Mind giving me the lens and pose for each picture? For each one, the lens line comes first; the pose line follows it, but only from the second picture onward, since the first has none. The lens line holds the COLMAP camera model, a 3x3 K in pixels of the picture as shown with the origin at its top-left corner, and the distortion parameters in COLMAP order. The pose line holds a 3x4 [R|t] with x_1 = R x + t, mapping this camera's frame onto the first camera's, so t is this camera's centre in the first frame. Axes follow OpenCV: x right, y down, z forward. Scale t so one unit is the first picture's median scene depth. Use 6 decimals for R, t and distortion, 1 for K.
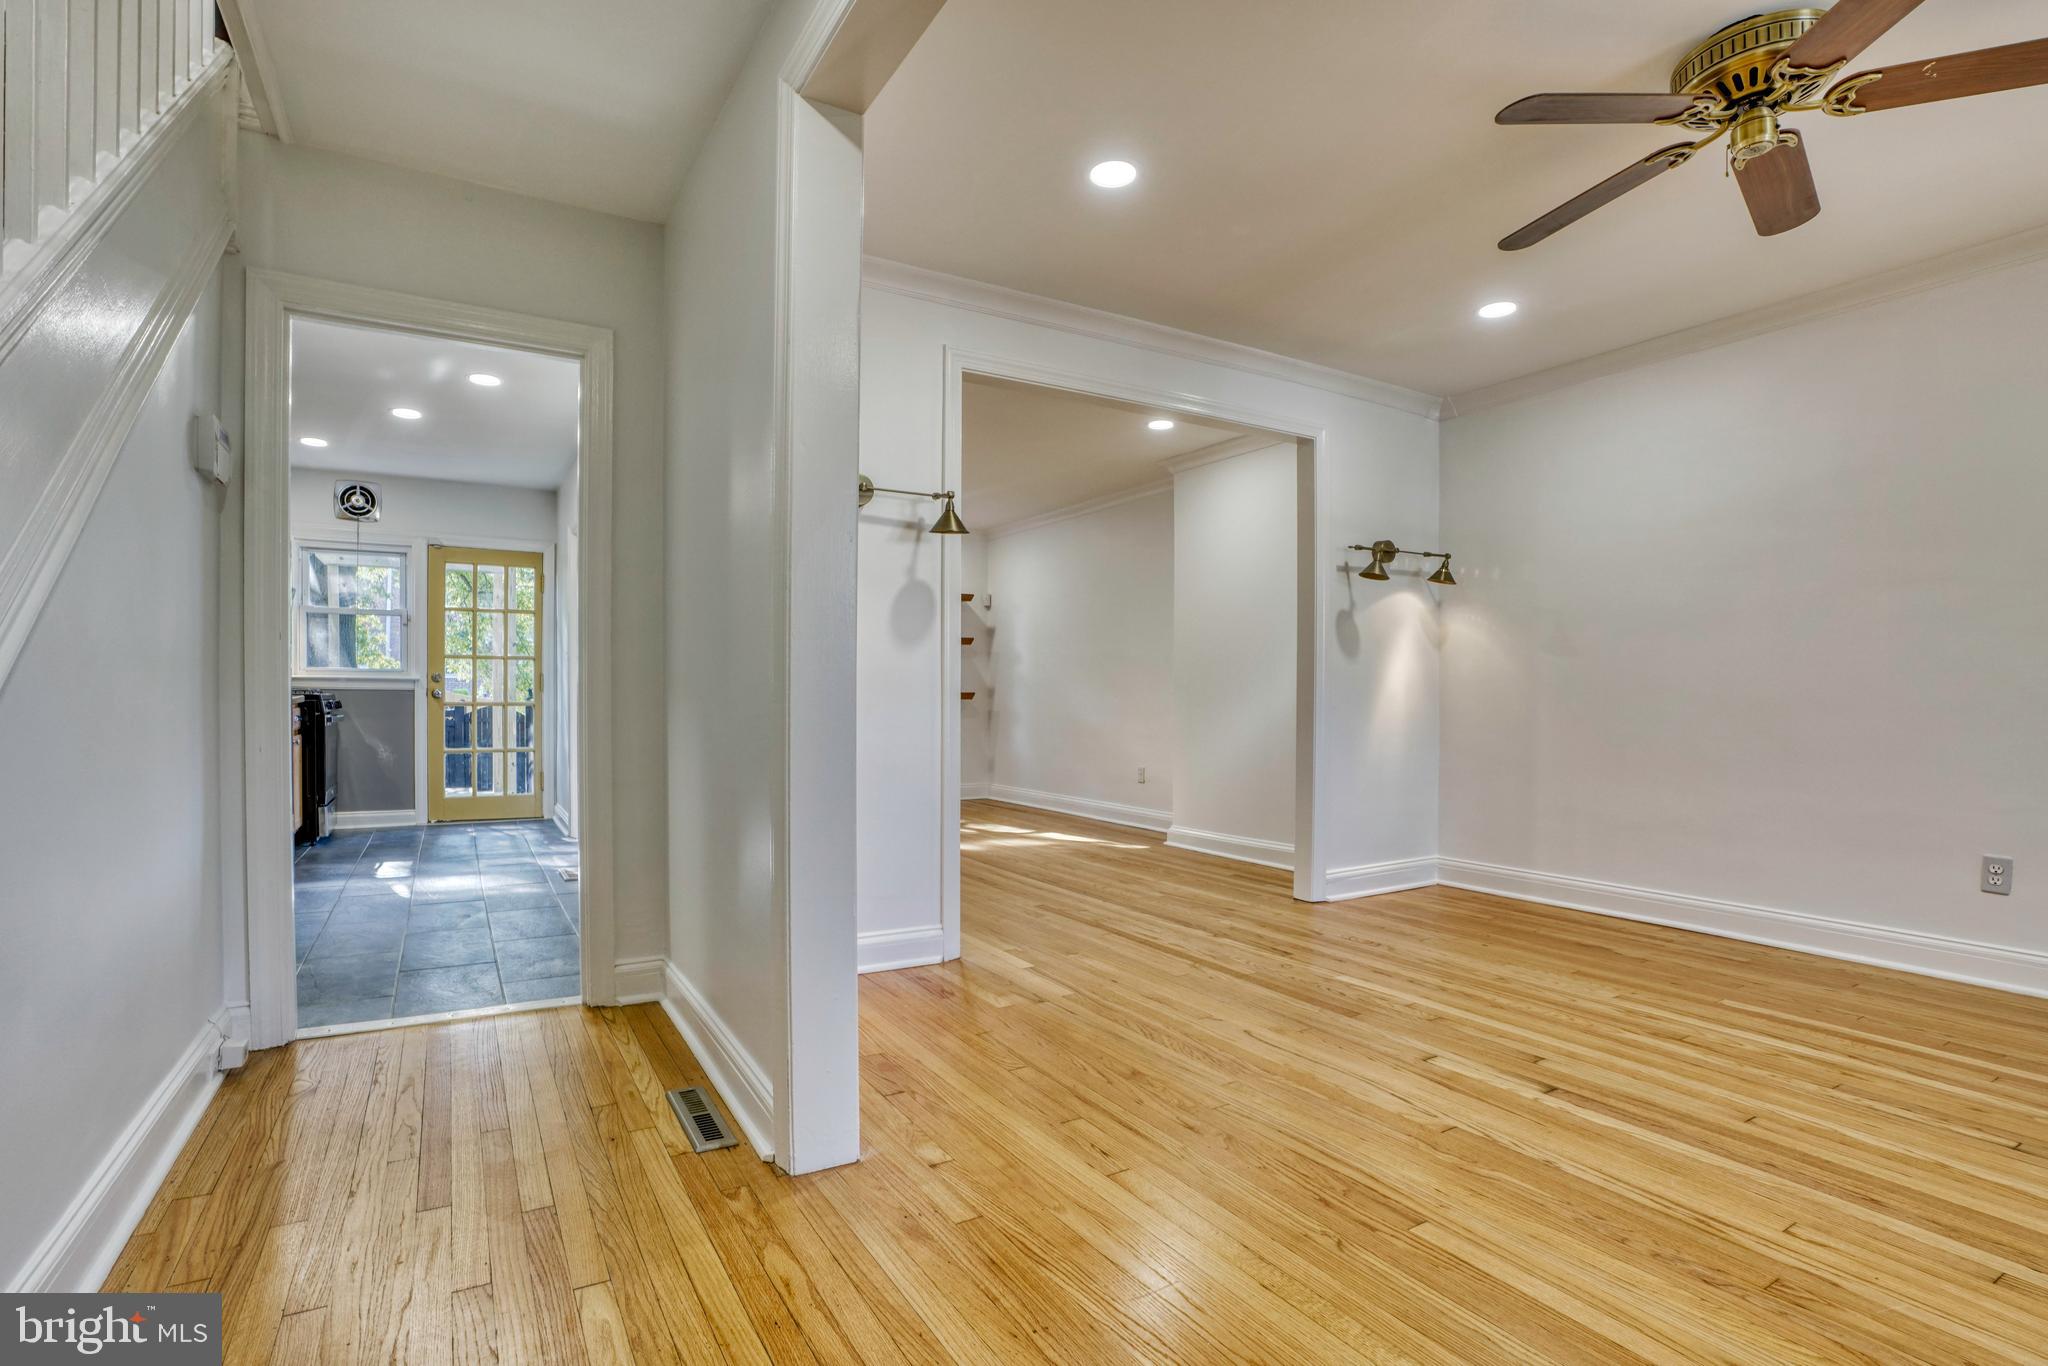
lens RADIAL K [[1008.5, 0, 1030.2], [0, 1008.5, 706.5], [0, 0, 1]] dist [-0.071540, 0.028585]
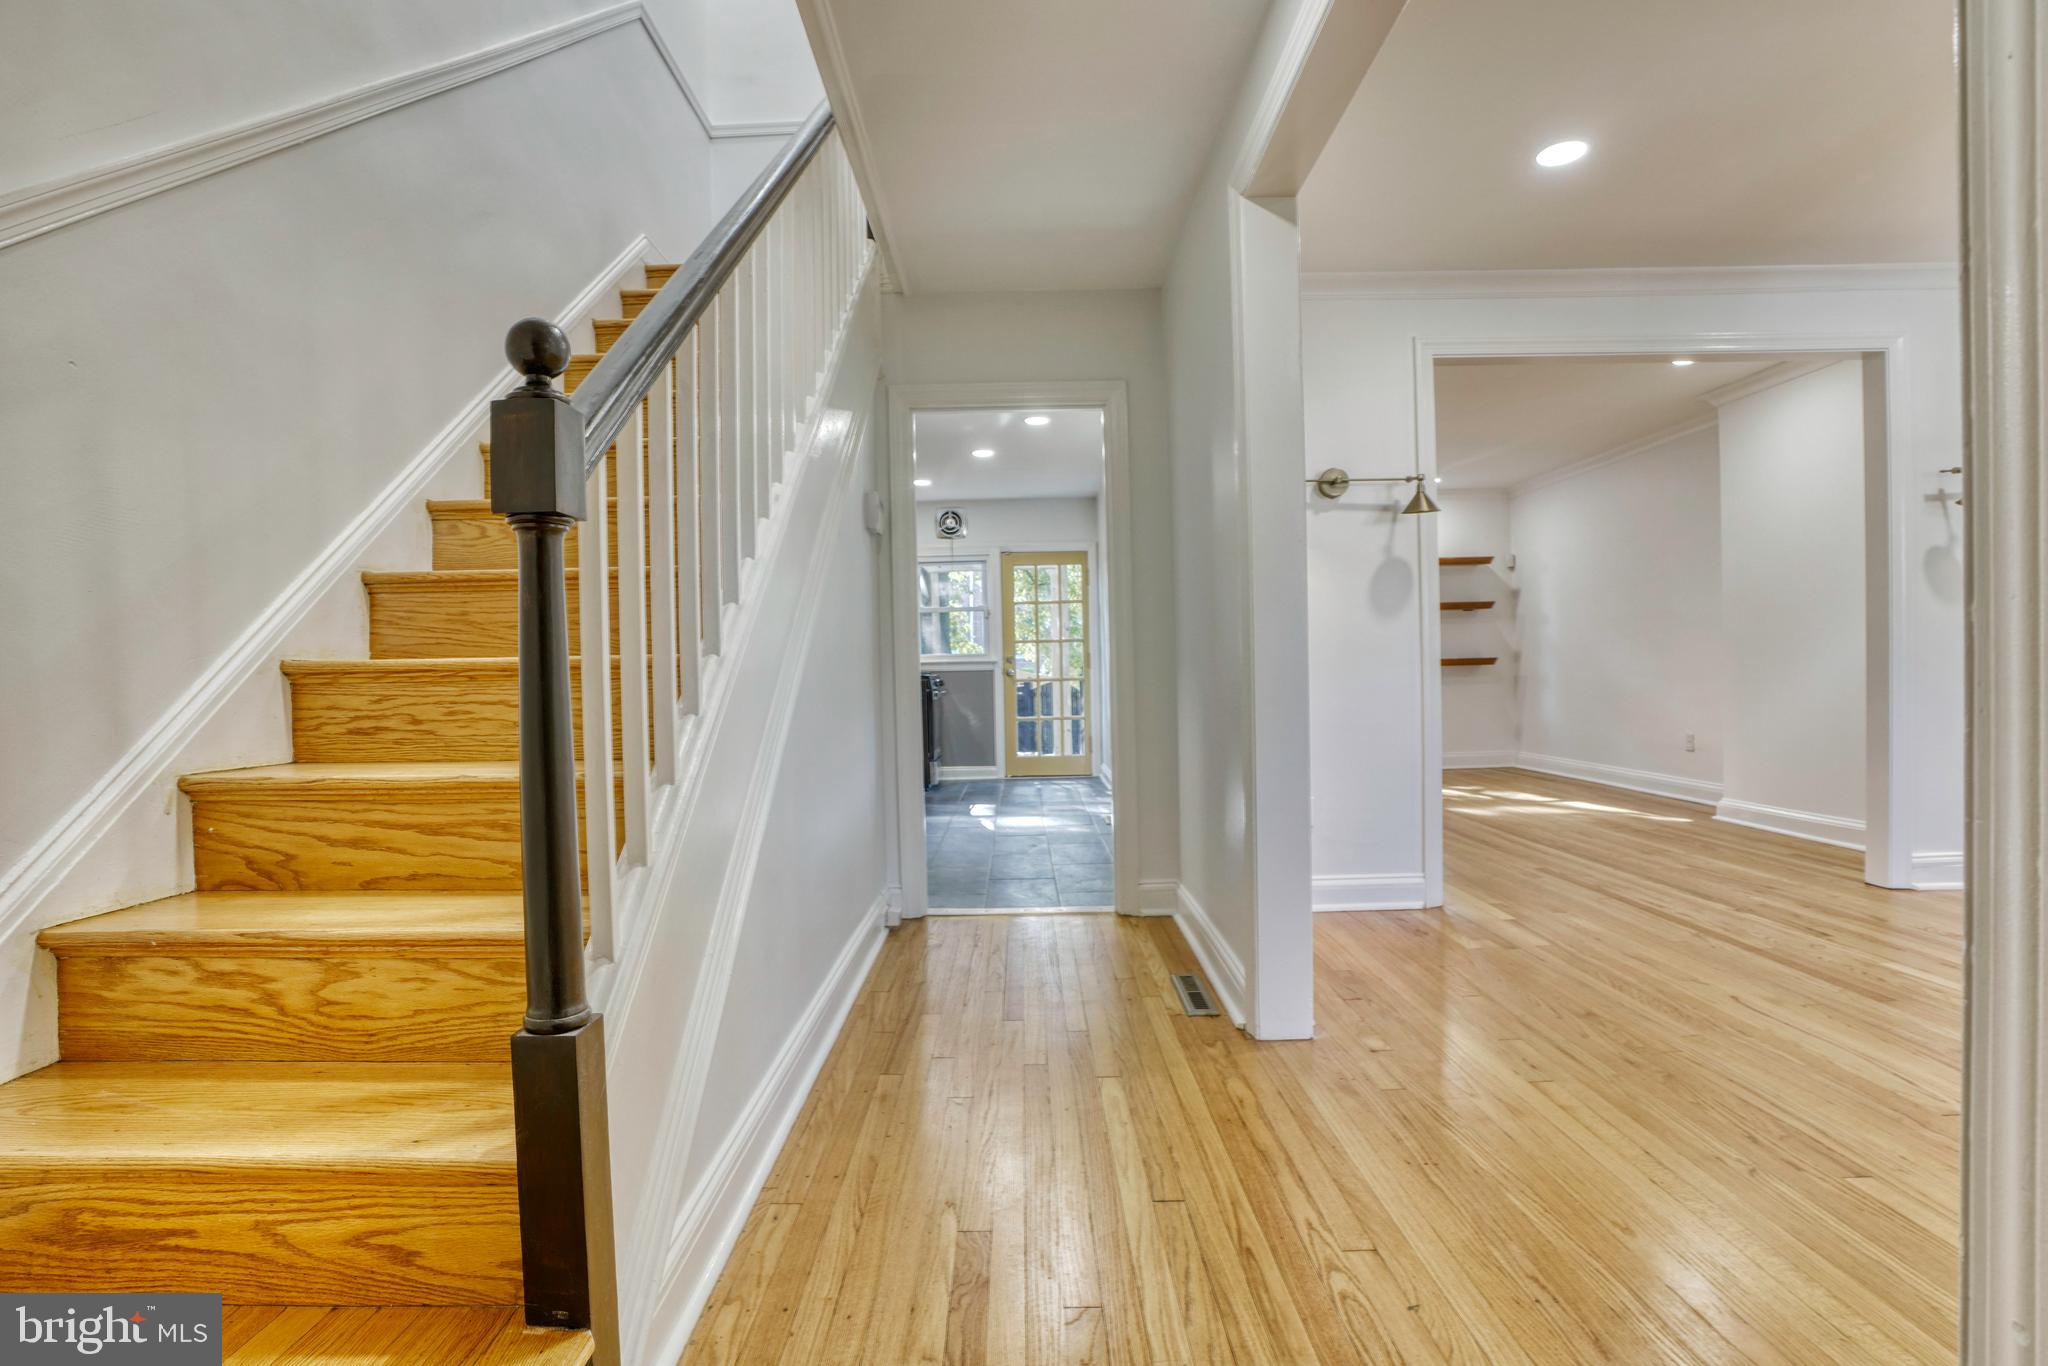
lens RADIAL K [[969.2, 0, 994.8], [0, 969.2, 664.5], [0, 0, 1]] dist [-0.069529, 0.028873]
pose [[0.848417, -0.028707, -0.528549, 0.065601], [0.021627, 0.999574, -0.019576, 0.001423], [0.528886, 0.005178, 0.848677, -0.110863]]
